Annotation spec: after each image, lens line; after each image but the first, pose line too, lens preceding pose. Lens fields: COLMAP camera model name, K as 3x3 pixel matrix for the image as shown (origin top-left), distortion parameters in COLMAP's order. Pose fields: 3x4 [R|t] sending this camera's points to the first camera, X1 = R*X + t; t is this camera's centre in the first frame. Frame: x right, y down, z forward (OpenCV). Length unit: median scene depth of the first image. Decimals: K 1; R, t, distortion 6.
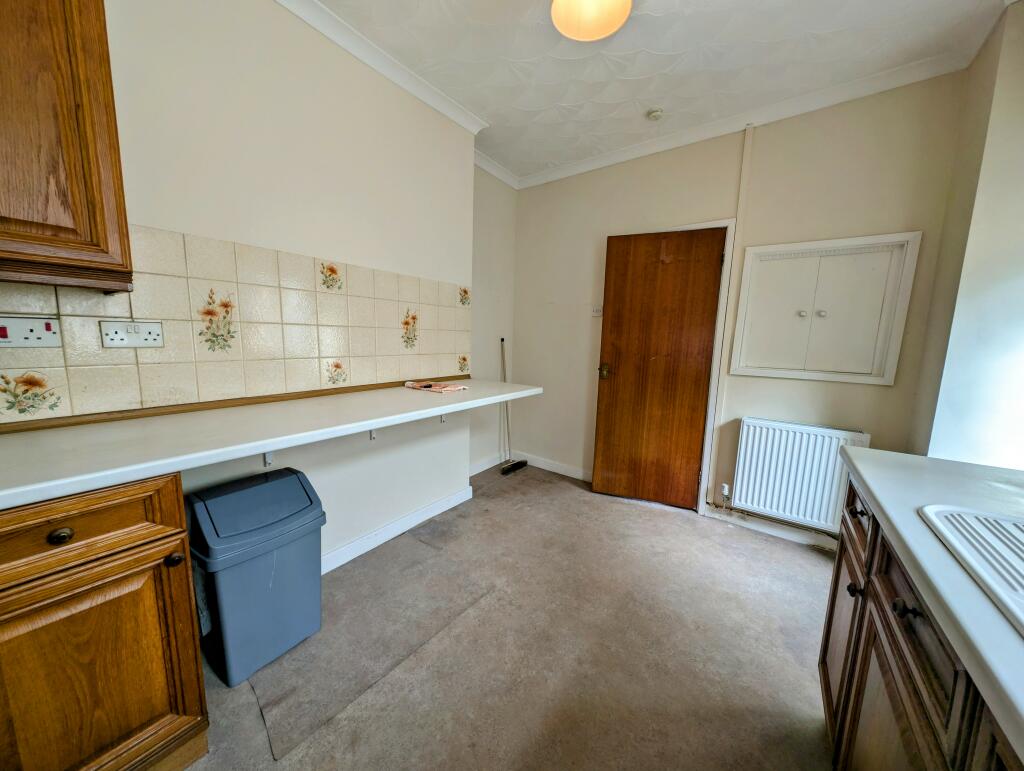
lens RADIAL K [[359.5, 0, 512.0], [0, 359.5, 385.5], [0, 0, 1]] dist [0.001100, 0.000043]
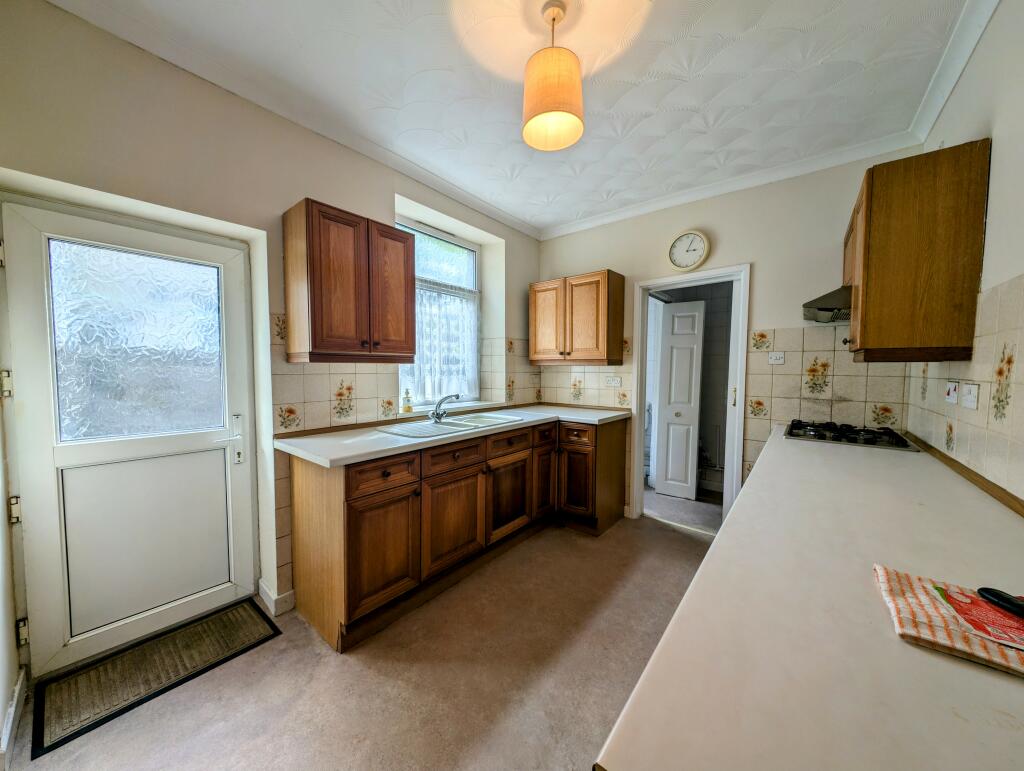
lens RADIAL K [[366.1, 0, 512.0], [0, 366.1, 385.5], [0, 0, 1]] dist [0.000003, 0.000086]
pose [[-0.998748, -0.032329, 0.038163, 0.208265], [-0.024656, 0.982106, 0.186708, -0.293730], [-0.043516, 0.185533, -0.981674, 1.885978]]
